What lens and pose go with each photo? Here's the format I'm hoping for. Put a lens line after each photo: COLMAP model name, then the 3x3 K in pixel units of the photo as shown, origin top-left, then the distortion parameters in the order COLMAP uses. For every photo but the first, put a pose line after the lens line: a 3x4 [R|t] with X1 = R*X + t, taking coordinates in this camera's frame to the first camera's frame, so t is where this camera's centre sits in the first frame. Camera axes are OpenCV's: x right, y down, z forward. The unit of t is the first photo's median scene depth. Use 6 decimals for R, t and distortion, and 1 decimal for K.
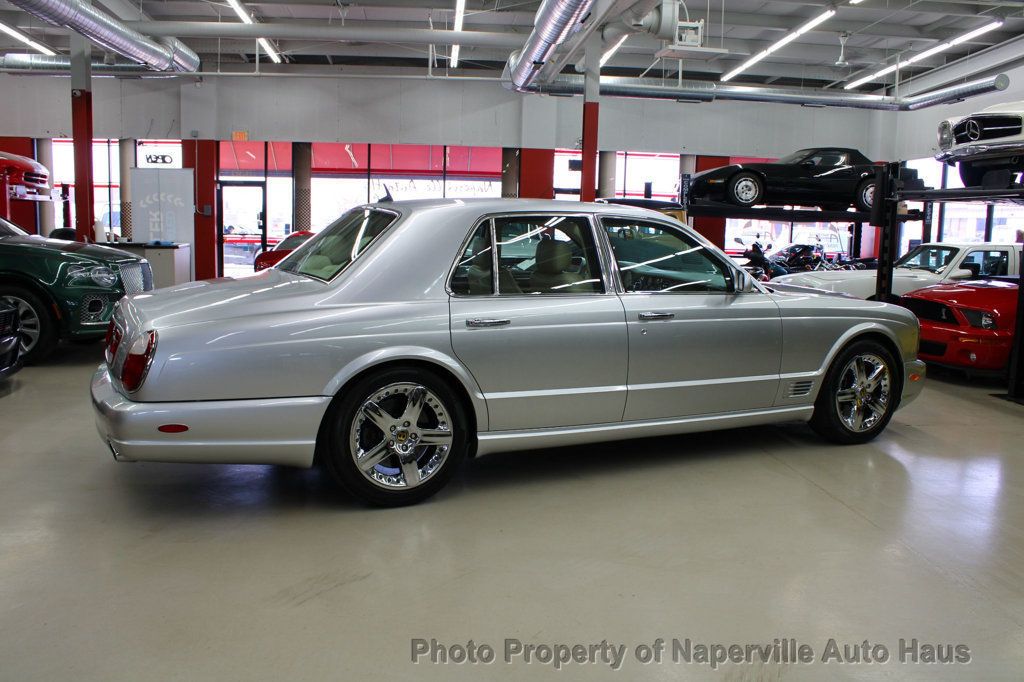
lens RADIAL K [[873.0, 0, 508.5], [0, 873.0, 352.9], [0, 0, 1]] dist [-0.167470, 0.165731]
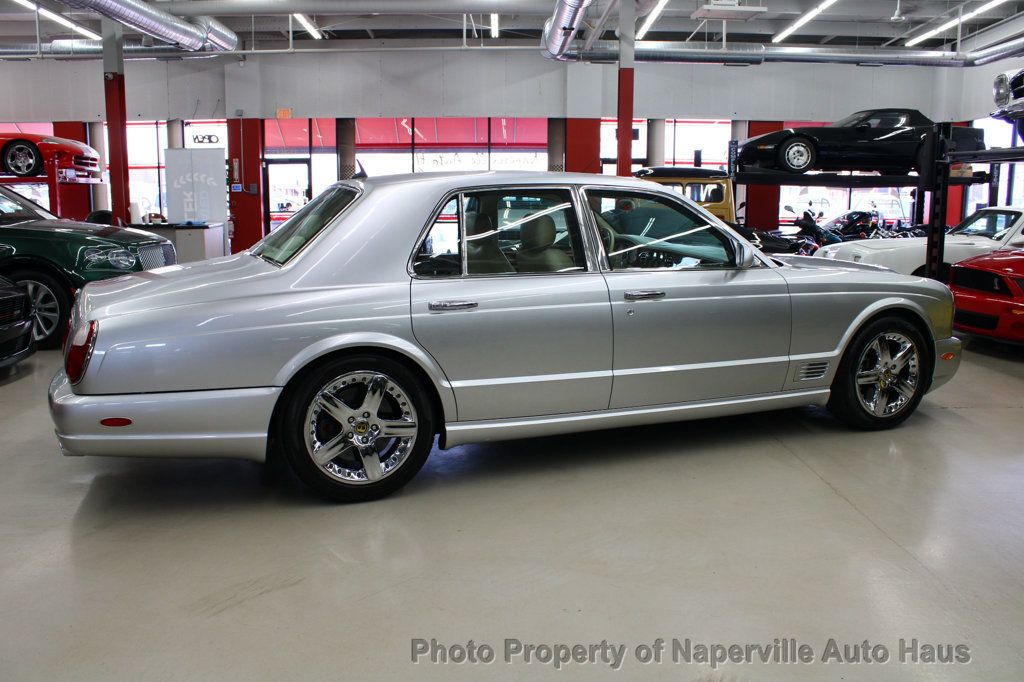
lens RADIAL K [[871.2, 0, 508.6], [0, 871.2, 342.8], [0, 0, 1]] dist [-0.169326, 0.168395]
pose [[0.996653, -0.009478, -0.081192, 0.032825], [0.011179, 0.999727, 0.020522, -0.003945], [0.080975, -0.021361, 0.996487, 0.023215]]
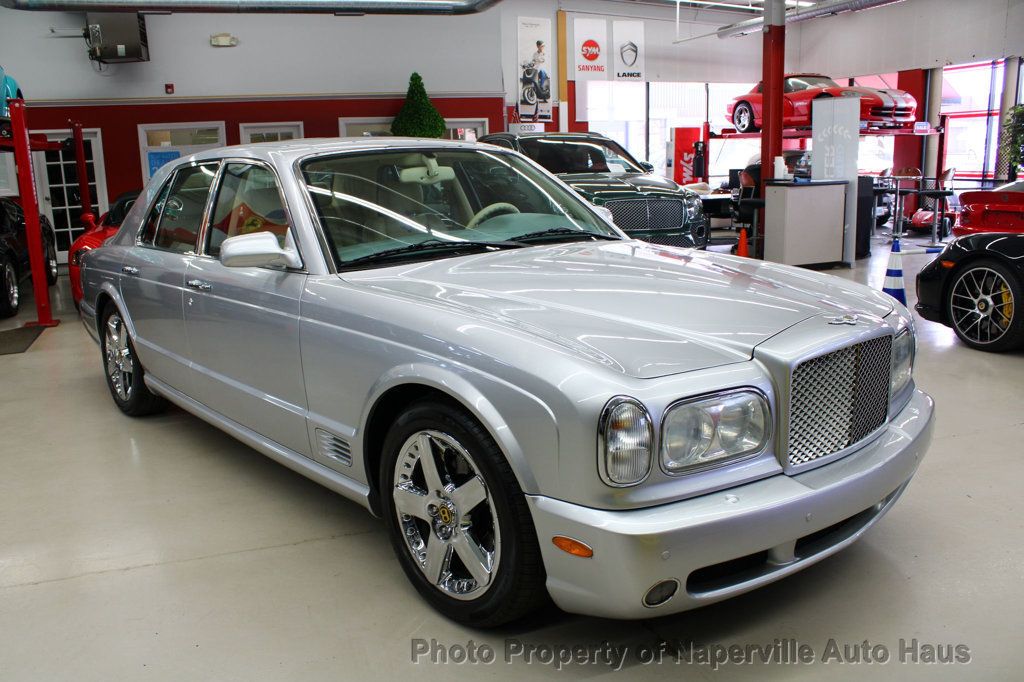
lens RADIAL K [[863.7, 0, 504.2], [0, 863.7, 345.1], [0, 0, 1]] dist [-0.165124, 0.158754]
pose [[0.269511, 0.177674, -0.946465, 0.327579], [-0.108557, 0.982173, 0.153465, -0.045690], [0.956859, 0.061384, 0.283995, 0.344311]]
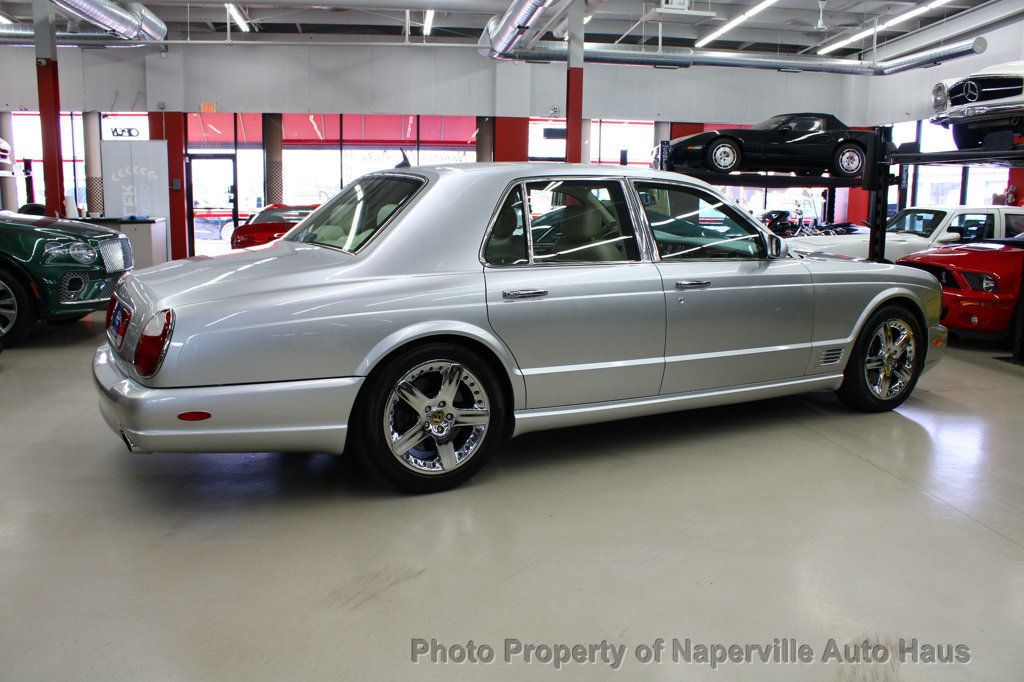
lens RADIAL K [[863.7, 0, 504.2], [0, 863.7, 345.1], [0, 0, 1]] dist [-0.165124, 0.158754]
pose [[0.998990, -0.020153, 0.040164, -0.025023], [0.019098, 0.999467, 0.026462, -0.001377], [-0.040676, -0.025668, 0.998843, 0.021166]]
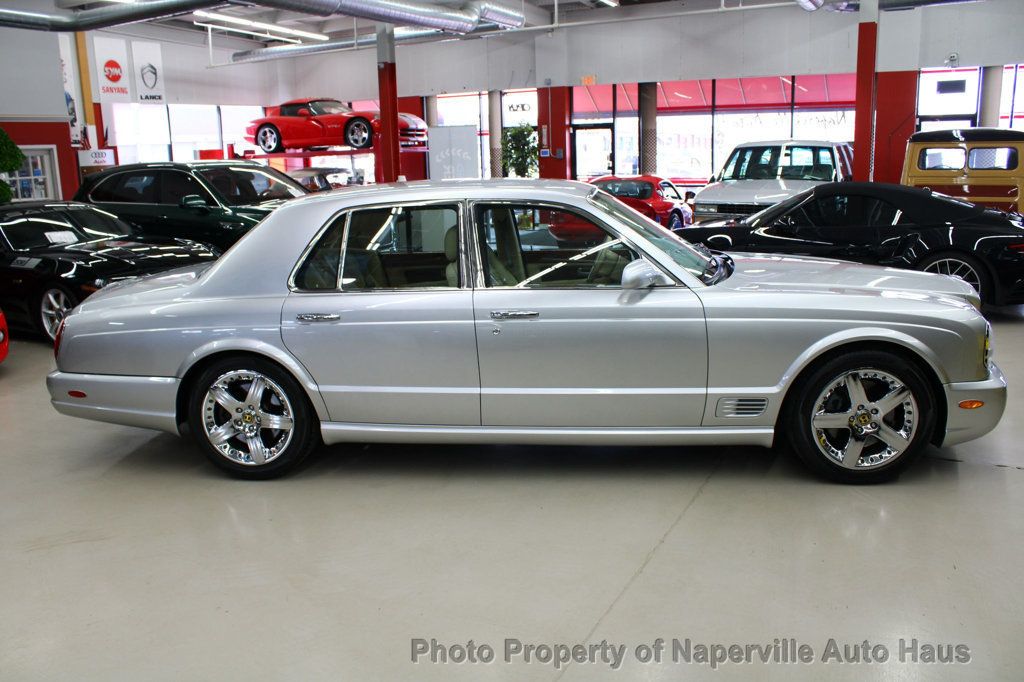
lens RADIAL K [[860.3, 0, 501.8], [0, 860.3, 342.2], [0, 0, 1]] dist [-0.172758, 0.168587]
pose [[0.841392, 0.069440, -0.535945, 0.208203], [-0.027548, 0.995932, 0.085790, -0.029292], [0.539722, -0.057419, 0.839883, 0.080218]]
